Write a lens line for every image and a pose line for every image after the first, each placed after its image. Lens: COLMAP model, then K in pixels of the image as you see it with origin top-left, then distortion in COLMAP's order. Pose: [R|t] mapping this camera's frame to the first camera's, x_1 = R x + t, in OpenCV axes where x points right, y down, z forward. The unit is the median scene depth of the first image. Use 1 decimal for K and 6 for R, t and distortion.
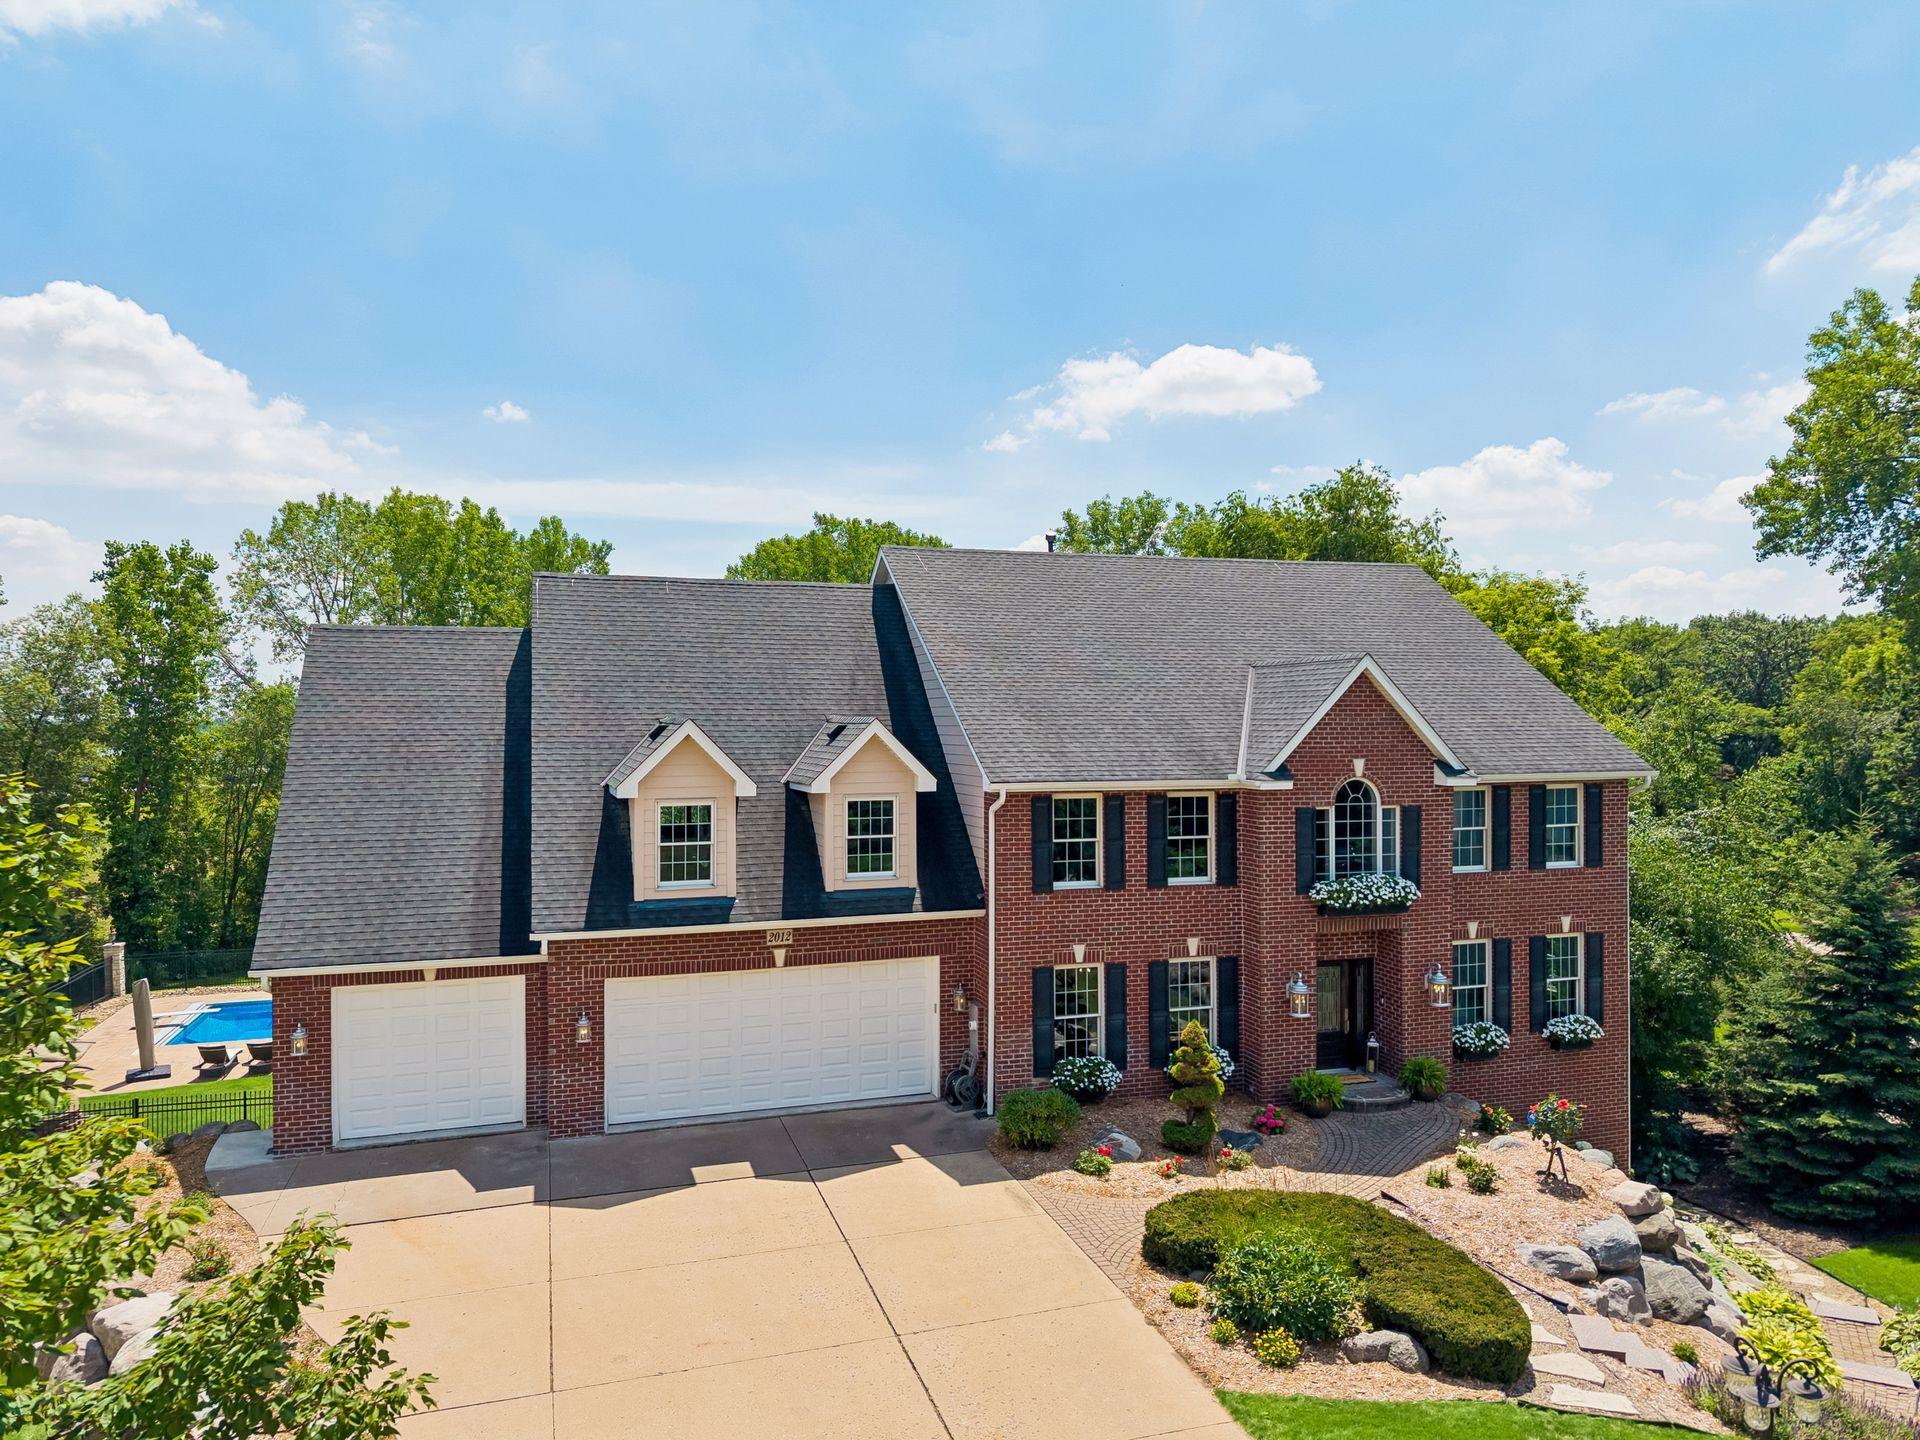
lens RADIAL K [[1293.5, 0, 960.0], [0, 1293.5, 720.0], [0, 0, 1]] dist [0.029466, -0.025749]
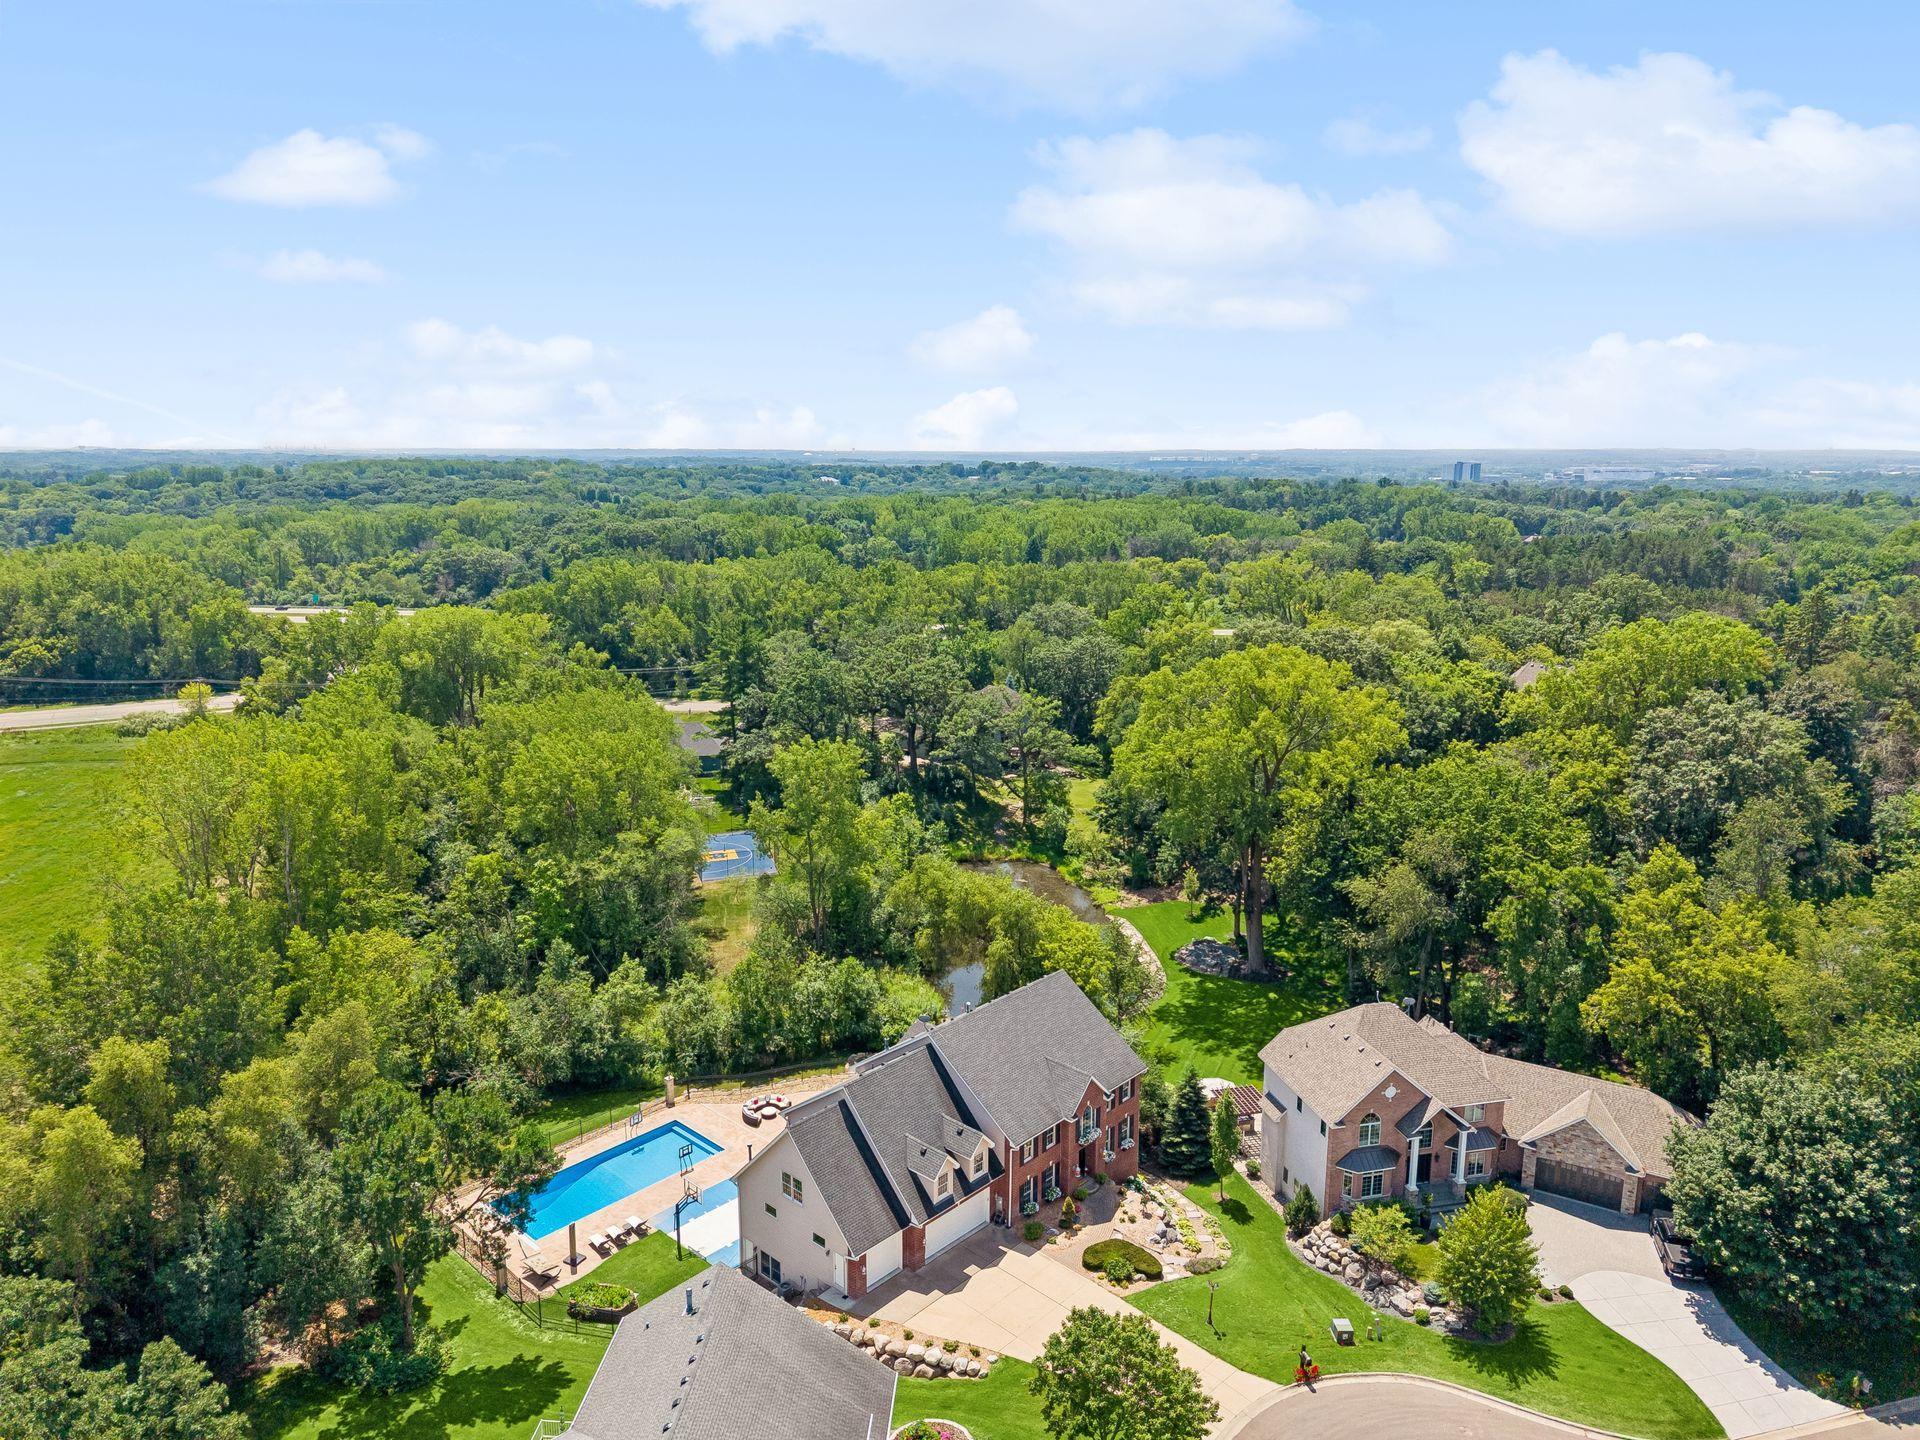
lens RADIAL K [[1283.3, 0, 953.2], [0, 1283.3, 730.1], [0, 0, 1]] dist [0.034019, -0.038918]
pose [[0.875033, -0.099858, 0.473651, -1.658112], [-0.001183, 0.978046, 0.208384, -1.777646], [-0.484062, -0.182903, 0.855705, -1.728136]]
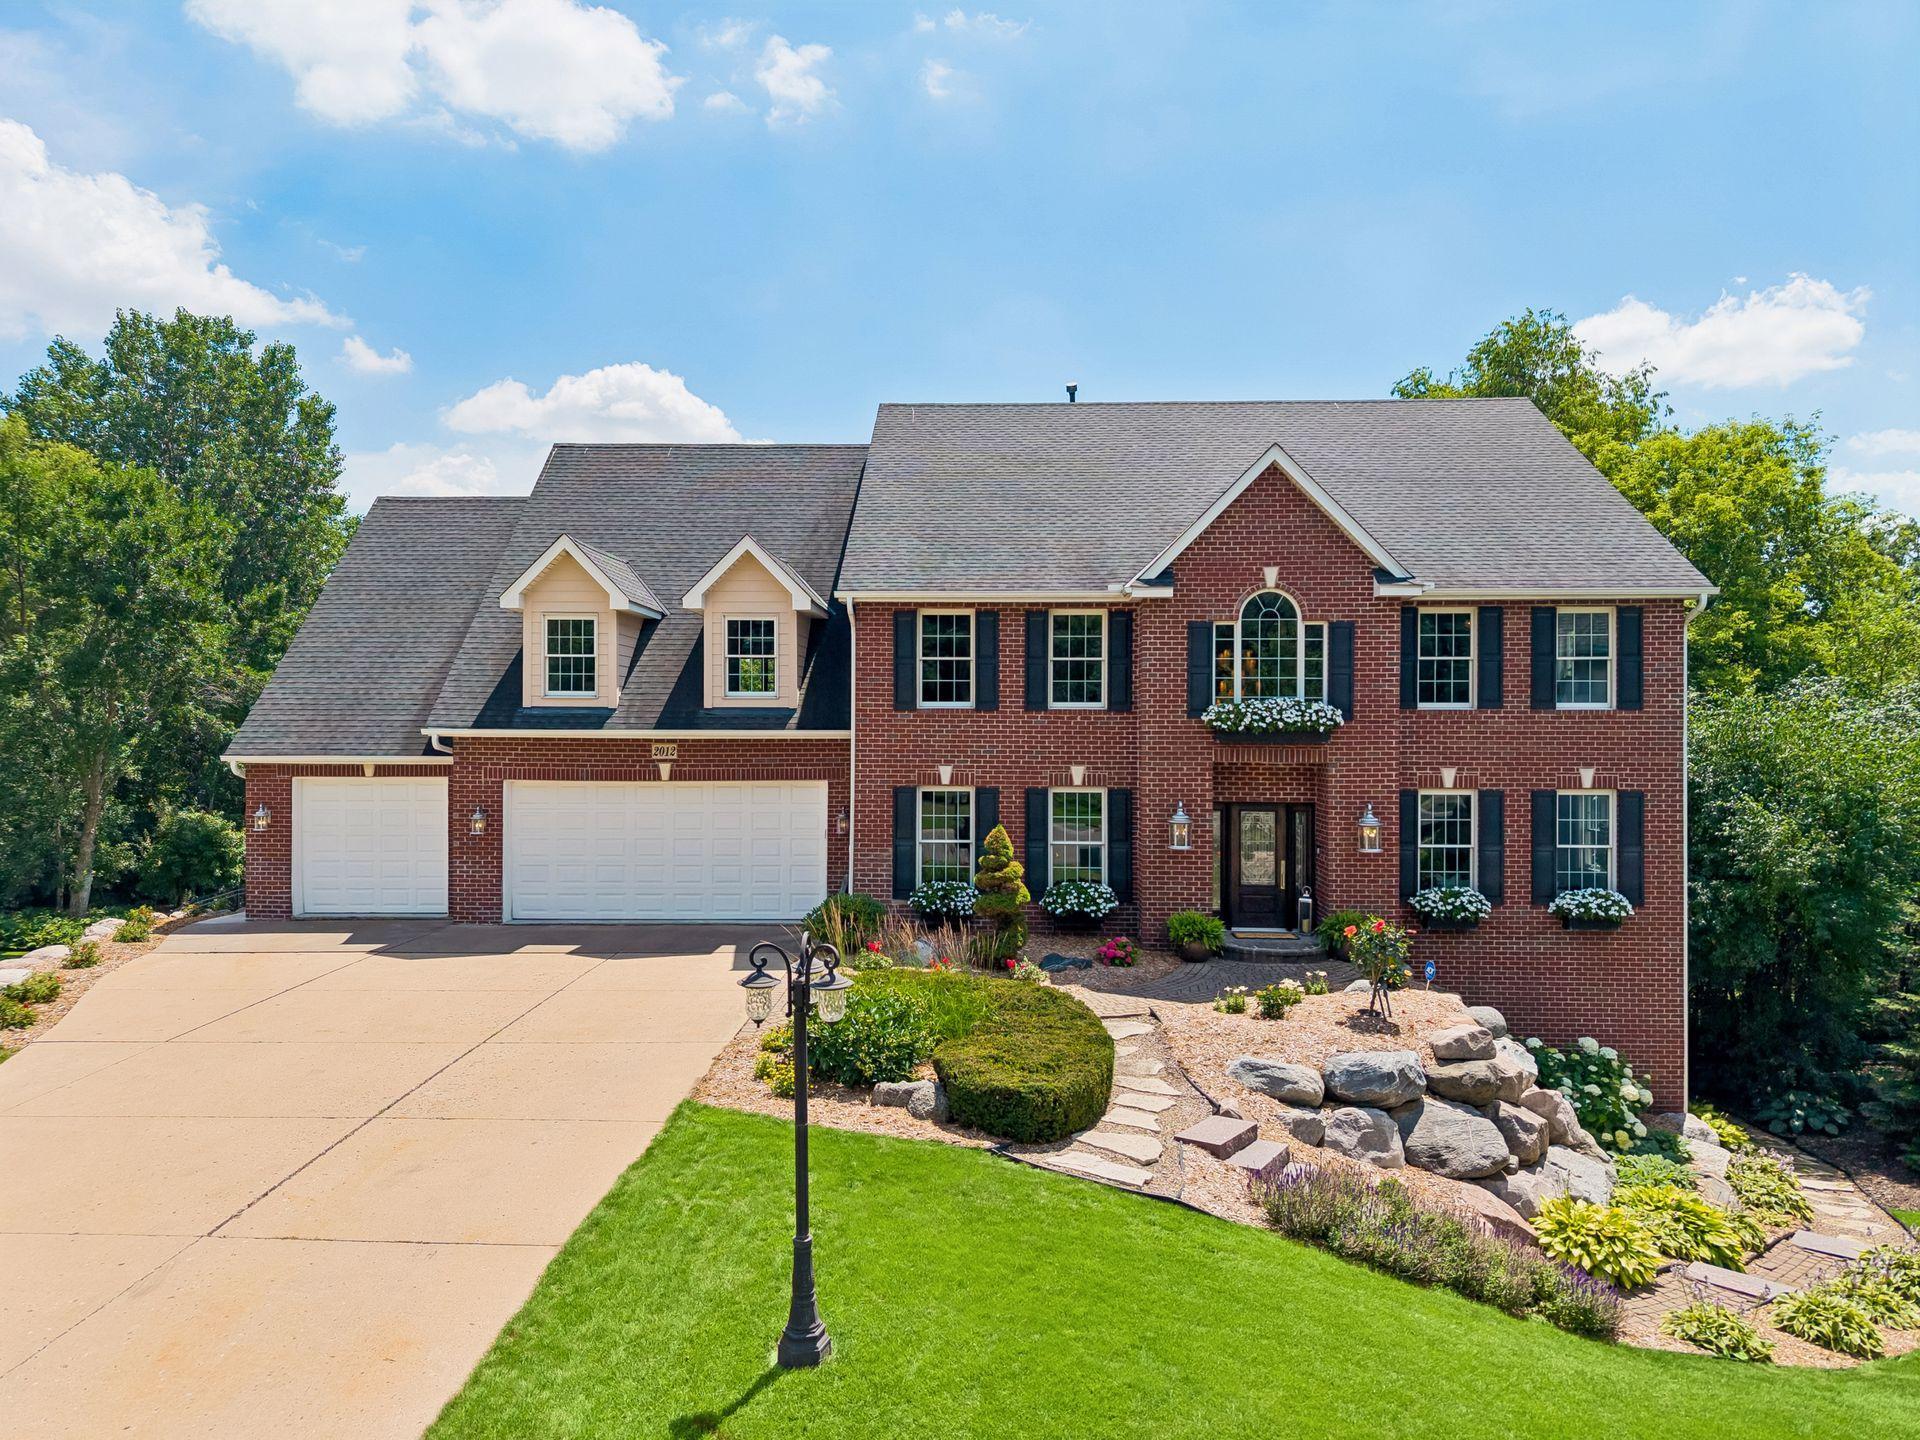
lens RADIAL K [[1283.3, 0, 953.2], [0, 1283.3, 730.1], [0, 0, 1]] dist [0.034019, -0.038918]
pose [[0.939816, 0.004940, -0.341645, 0.420419], [-0.006348, 0.999975, -0.003001, 0.150256], [0.341622, 0.004989, 0.939824, 0.114716]]
